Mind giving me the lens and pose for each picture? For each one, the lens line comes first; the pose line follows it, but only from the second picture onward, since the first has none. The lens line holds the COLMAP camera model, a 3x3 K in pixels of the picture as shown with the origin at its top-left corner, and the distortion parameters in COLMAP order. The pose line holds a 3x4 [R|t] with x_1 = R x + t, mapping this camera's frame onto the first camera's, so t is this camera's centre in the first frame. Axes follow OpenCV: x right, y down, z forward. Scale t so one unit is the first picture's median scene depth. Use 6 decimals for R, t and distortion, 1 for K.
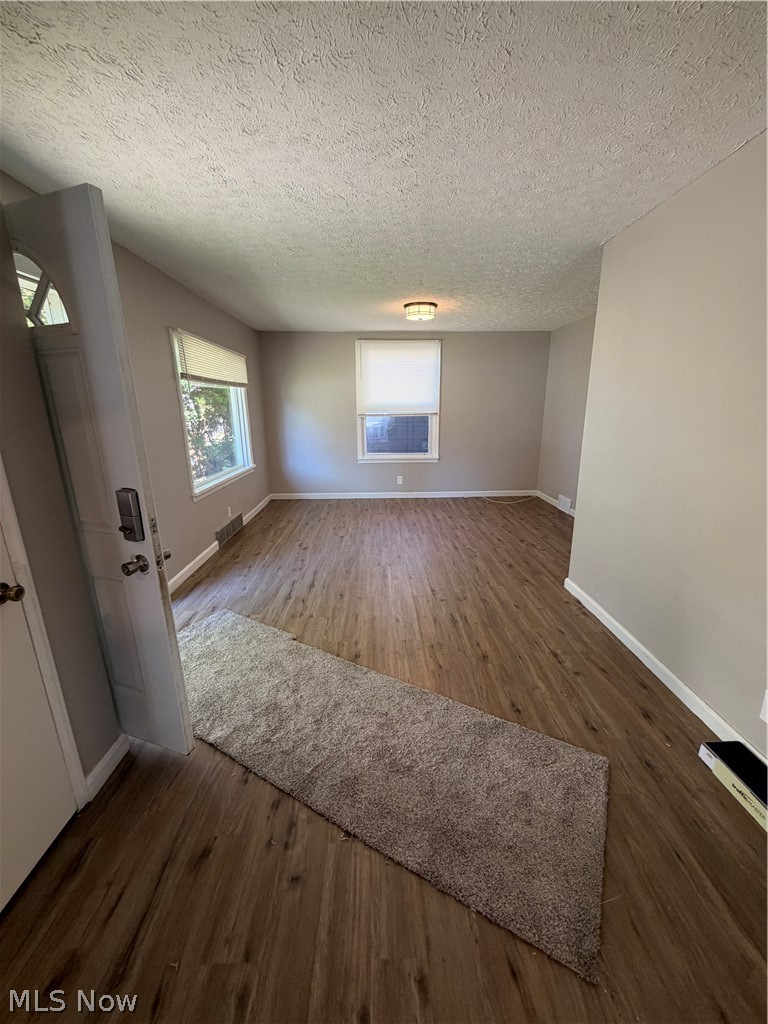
lens RADIAL K [[405.9, 0, 389.7], [0, 405.9, 510.7], [0, 0, 1]] dist [-0.001019, 0.000203]
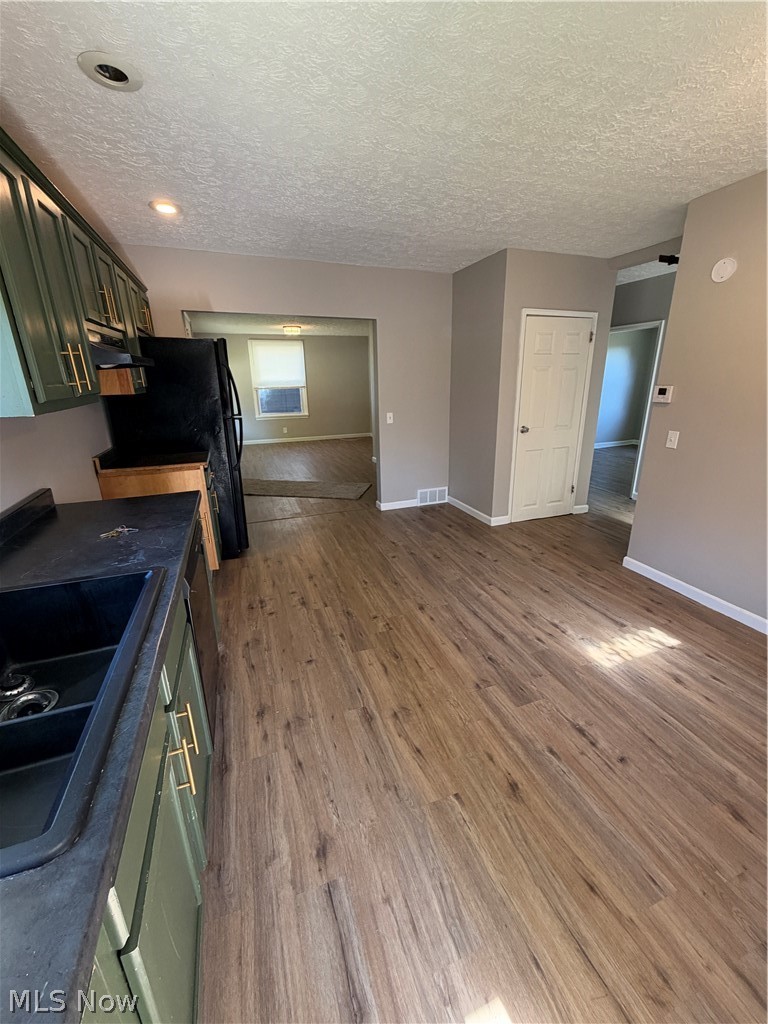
lens RADIAL K [[405.9, 0, 386.1], [0, 405.9, 509.0], [0, 0, 1]] dist [-0.001019, 0.000203]
pose [[0.946544, -0.107593, 0.304102, -0.130043], [0.091213, 0.993534, 0.067610, 0.177654], [-0.309410, -0.036258, 0.950237, -0.699527]]
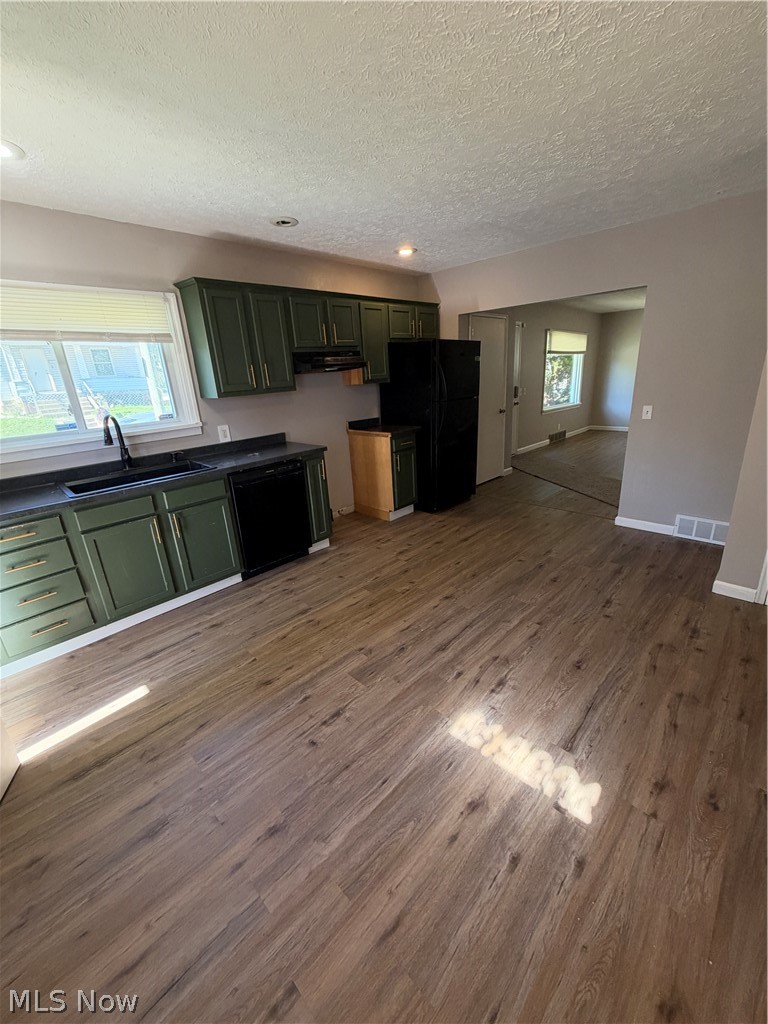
lens RADIAL K [[405.9, 0, 388.2], [0, 405.9, 510.7], [0, 0, 1]] dist [-0.001019, 0.000203]
pose [[0.697717, 0.198285, -0.688385, 0.315379], [-0.132064, 0.980063, 0.148447, 0.162324], [0.704095, -0.012663, 0.709993, -0.660925]]
